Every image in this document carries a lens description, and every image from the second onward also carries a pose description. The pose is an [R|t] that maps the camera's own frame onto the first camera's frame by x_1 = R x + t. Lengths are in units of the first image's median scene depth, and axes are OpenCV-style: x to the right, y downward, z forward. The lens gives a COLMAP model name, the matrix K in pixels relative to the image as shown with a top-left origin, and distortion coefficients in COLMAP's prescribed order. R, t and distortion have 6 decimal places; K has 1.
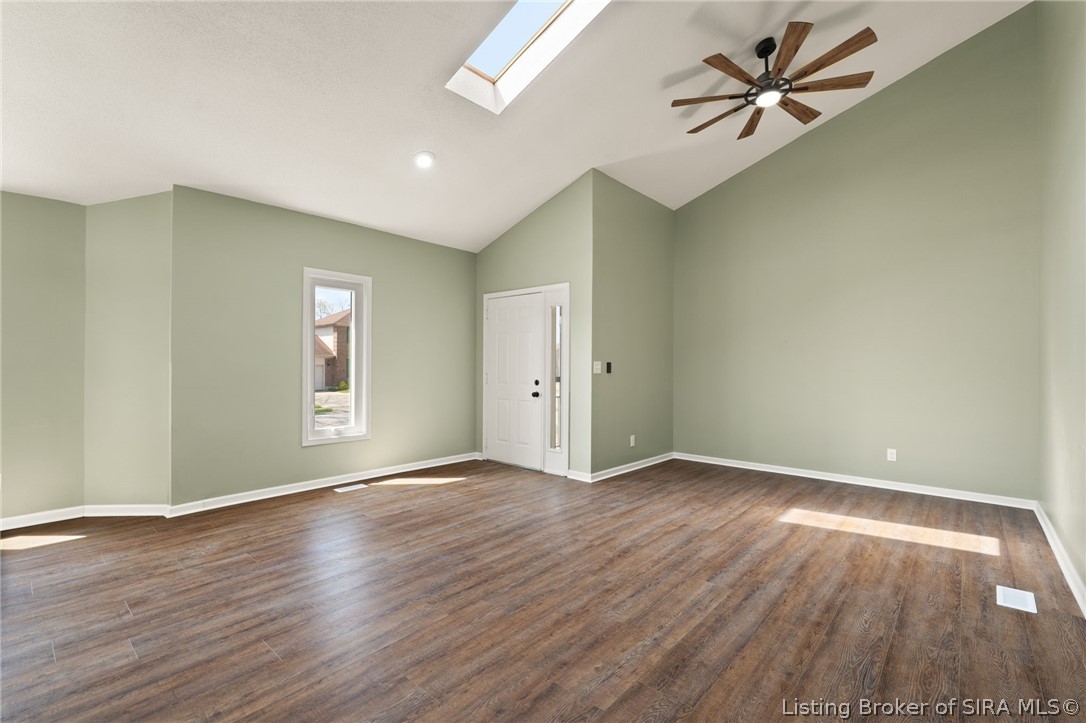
lens RADIAL K [[484.7, 0, 539.9], [0, 484.7, 367.9], [0, 0, 1]] dist [0.000905, 0.000329]
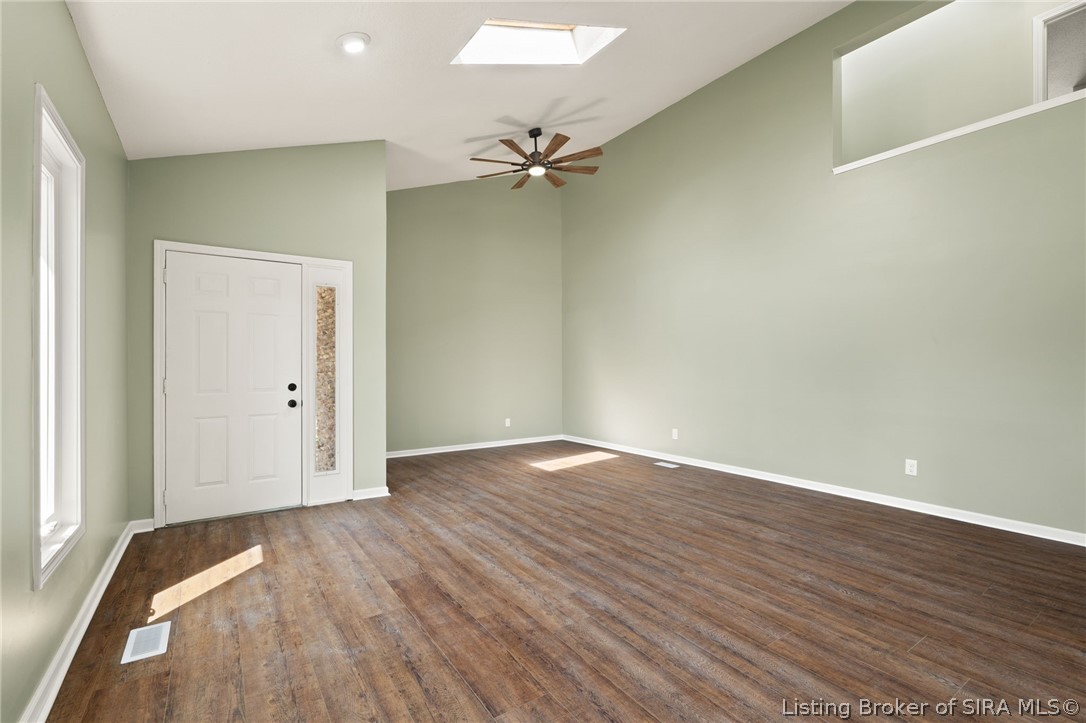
lens RADIAL K [[484.7, 0, 539.9], [0, 484.7, 367.9], [0, 0, 1]] dist [0.000905, 0.000329]
pose [[0.235977, -0.007224, 0.971732, -1.013230], [0.004778, 0.999969, 0.006274, -0.002434], [-0.971747, 0.003162, 0.236004, 0.757516]]
